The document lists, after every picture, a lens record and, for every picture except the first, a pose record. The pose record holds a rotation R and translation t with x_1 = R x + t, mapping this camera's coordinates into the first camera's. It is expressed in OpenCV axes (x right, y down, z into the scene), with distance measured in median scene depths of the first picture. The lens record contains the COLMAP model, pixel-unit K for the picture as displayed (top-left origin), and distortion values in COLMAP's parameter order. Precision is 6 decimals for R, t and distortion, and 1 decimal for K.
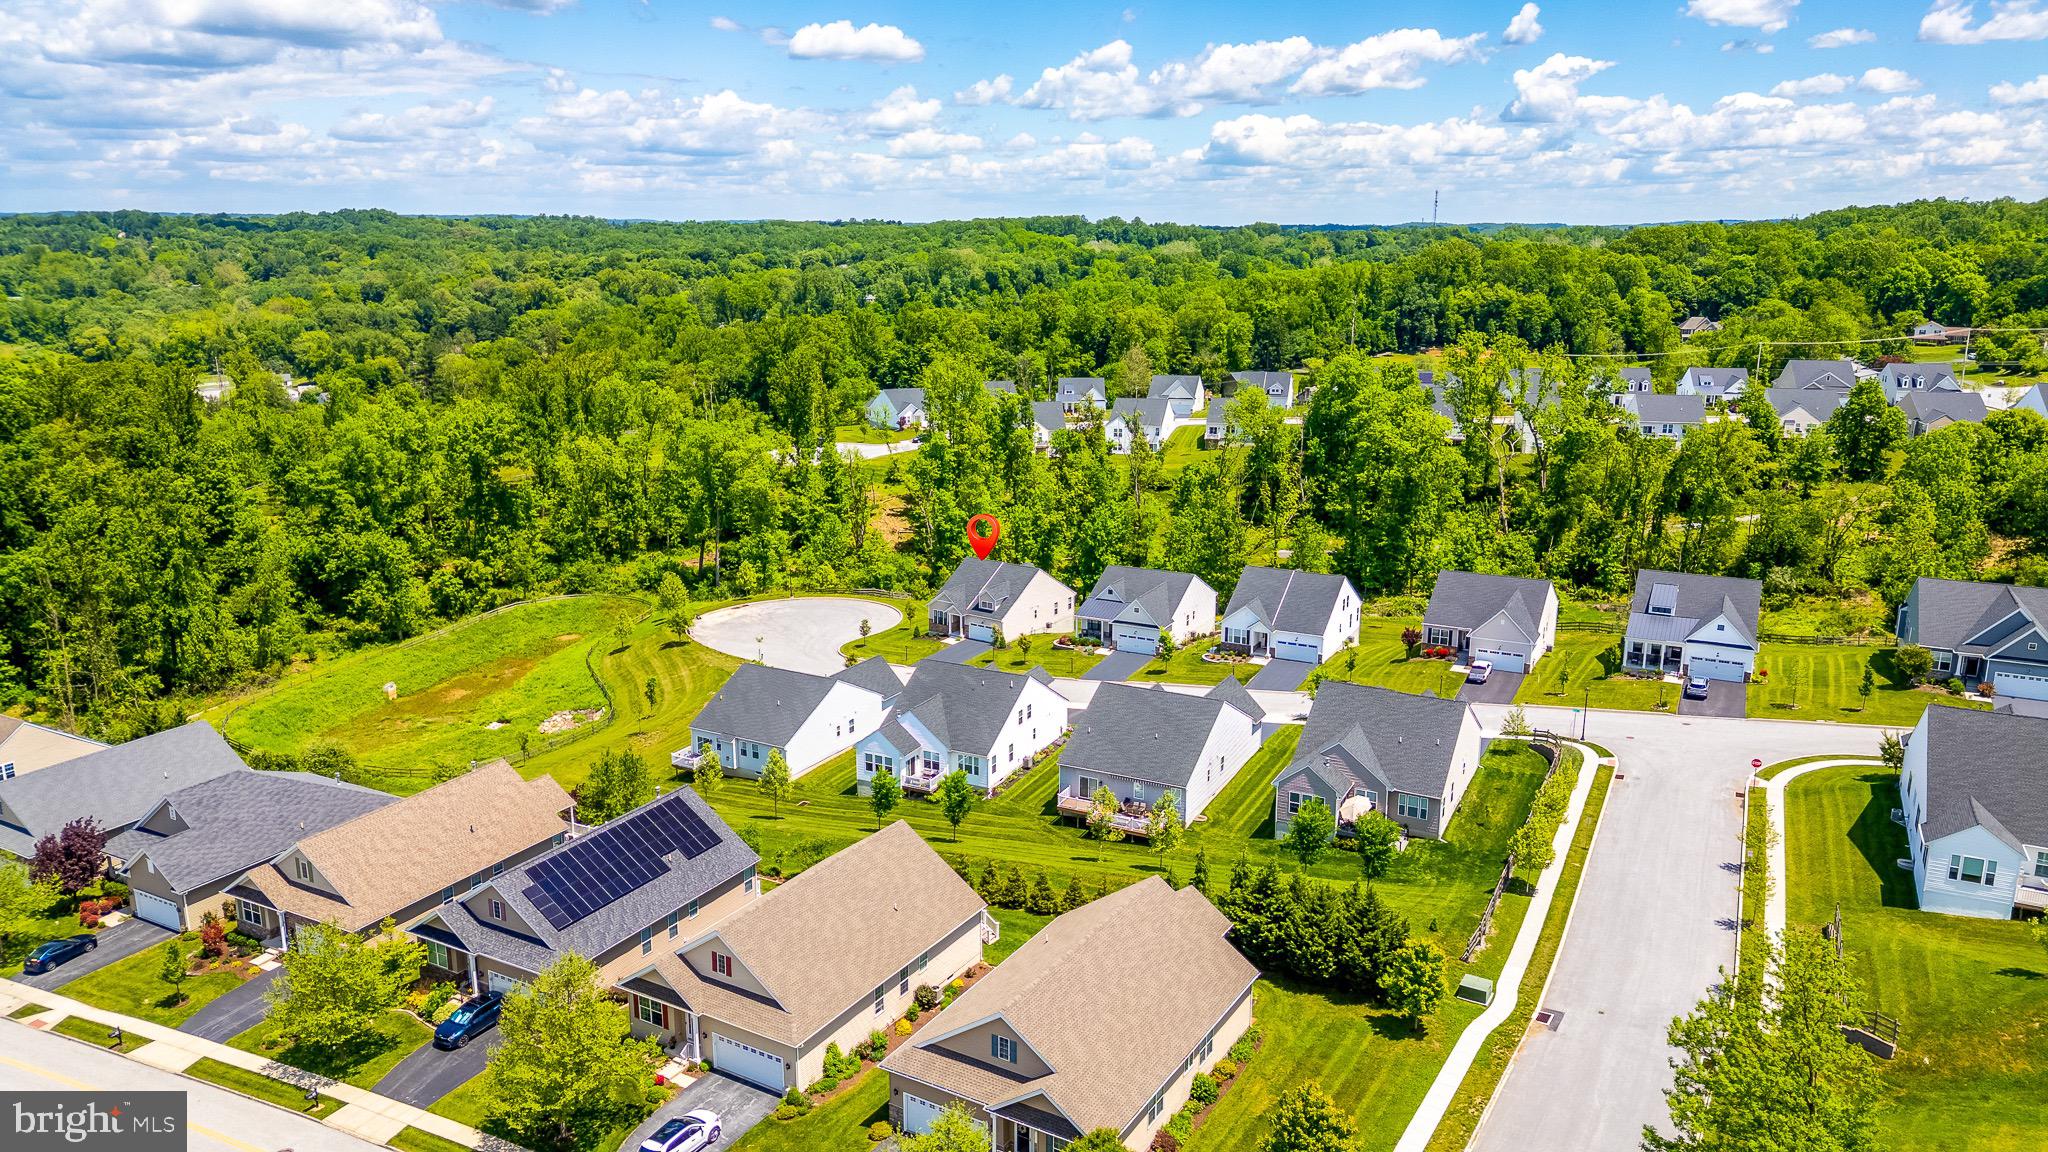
lens RADIAL K [[1484.2, 0, 1024.0], [0, 1484.2, 576.0], [0, 0, 1]] dist [0.020825, -0.000902]
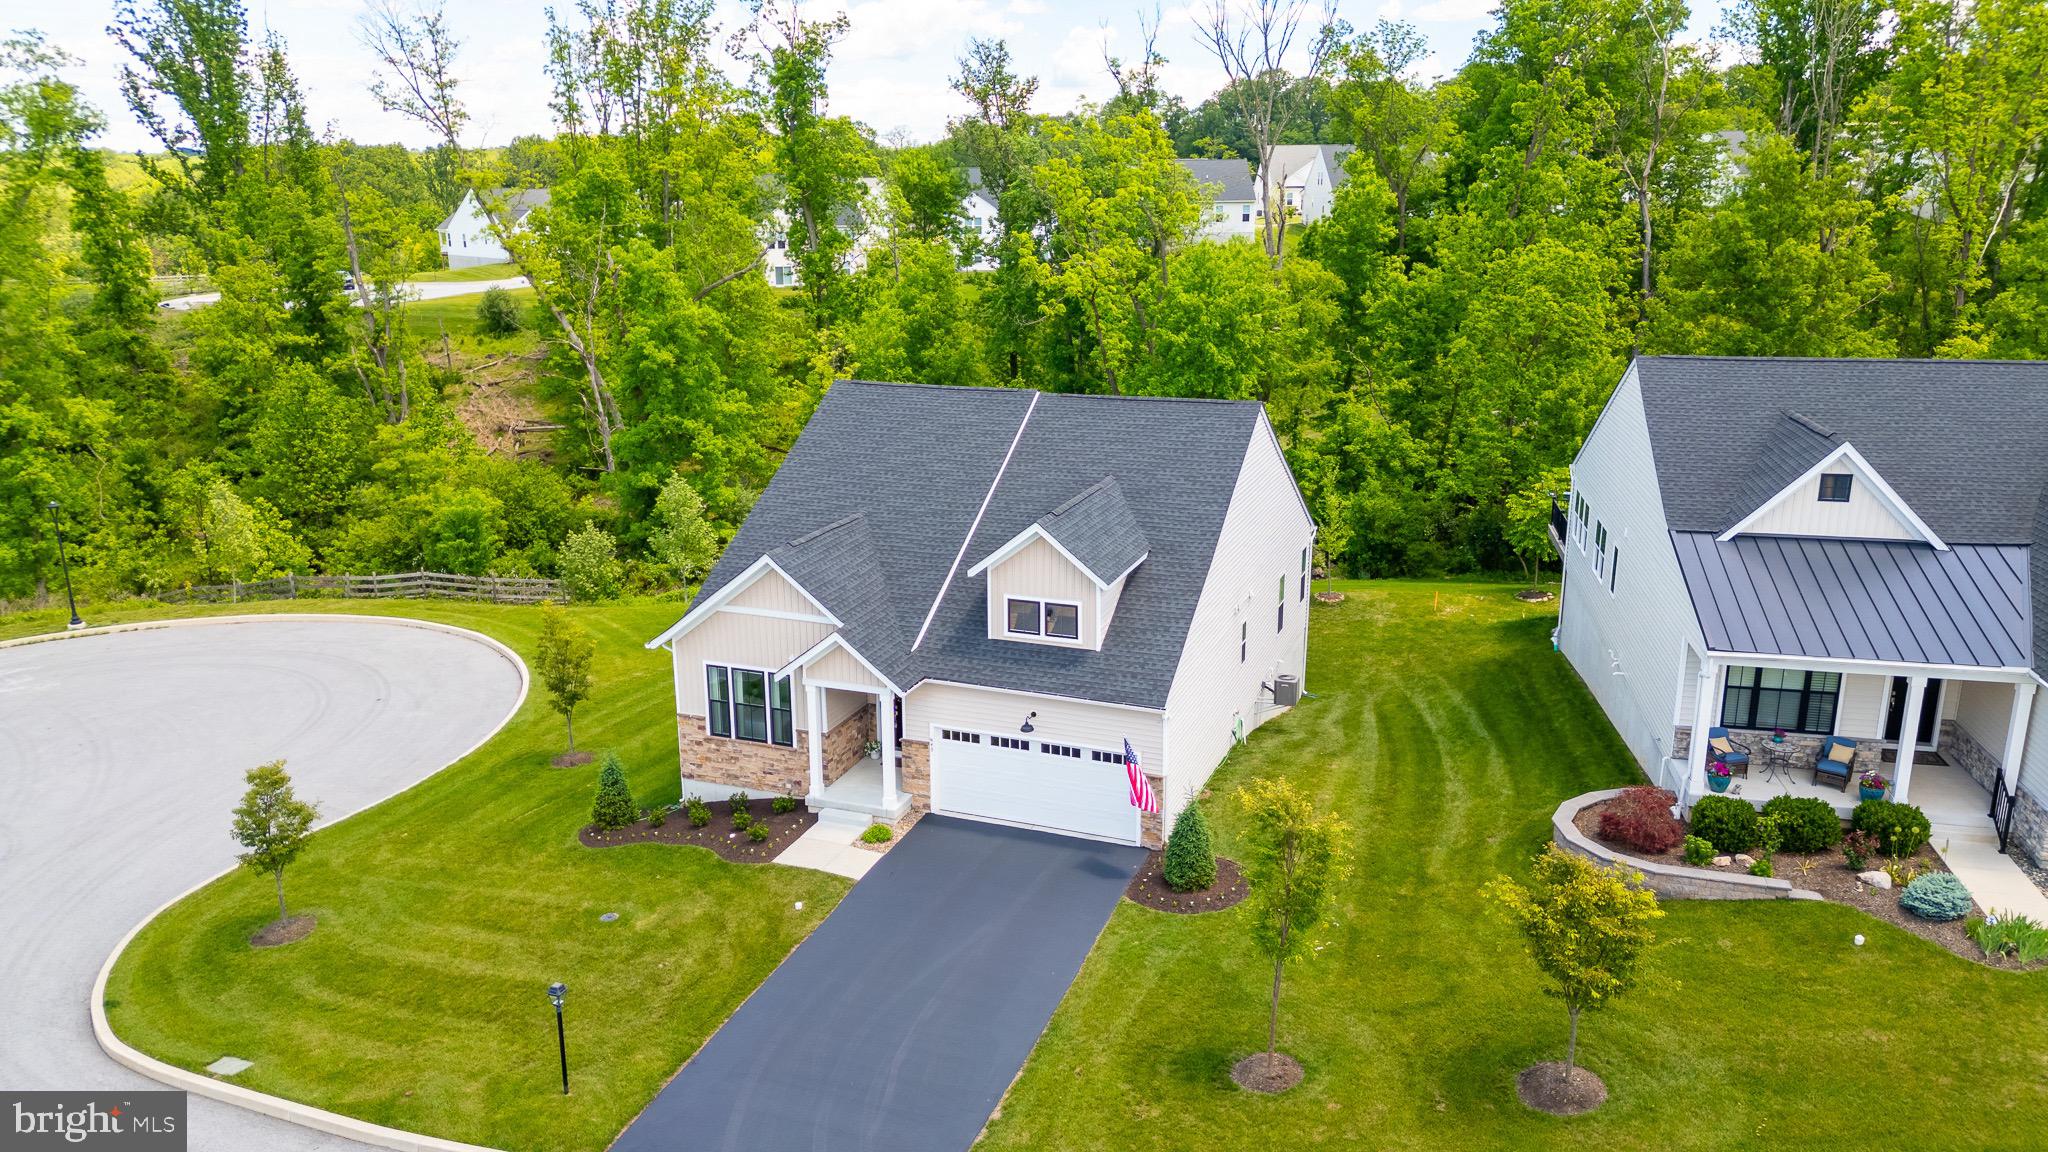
lens RADIAL K [[1484.2, 0, 1024.0], [0, 1484.2, 576.0], [0, 0, 1]] dist [0.020825, -0.000902]
pose [[0.970441, -0.059782, 0.233817, -0.055637], [0.056683, 0.998193, 0.019959, 0.010147], [-0.234588, -0.006115, 0.972076, 0.700648]]
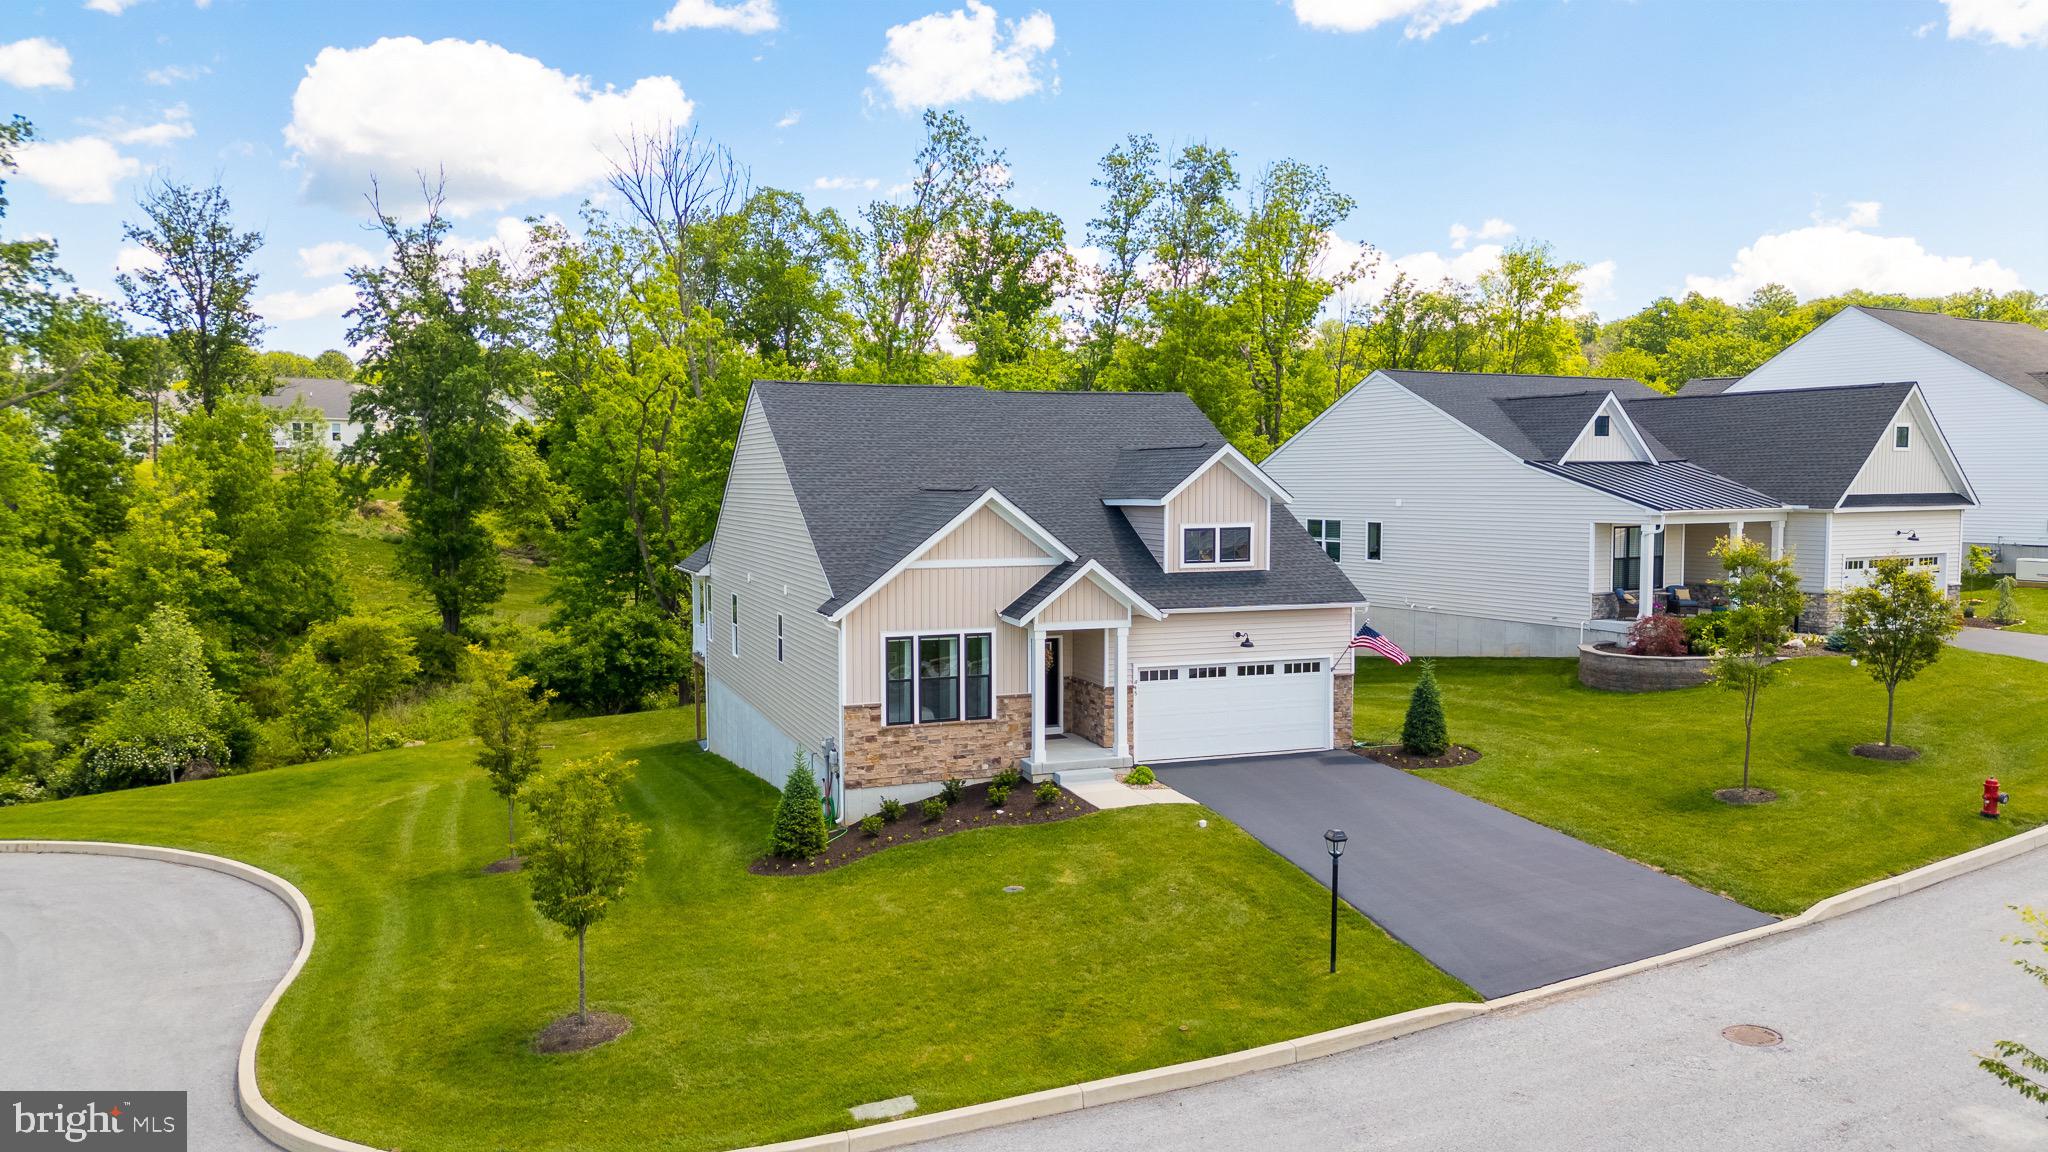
lens RADIAL K [[1484.2, 0, 1024.0], [0, 1484.2, 576.0], [0, 0, 1]] dist [0.020825, -0.000902]
pose [[0.539072, -0.041125, 0.841255, -0.152573], [0.203262, 0.975638, -0.082555, 0.028072], [-0.817365, 0.215498, 0.534298, 0.775791]]
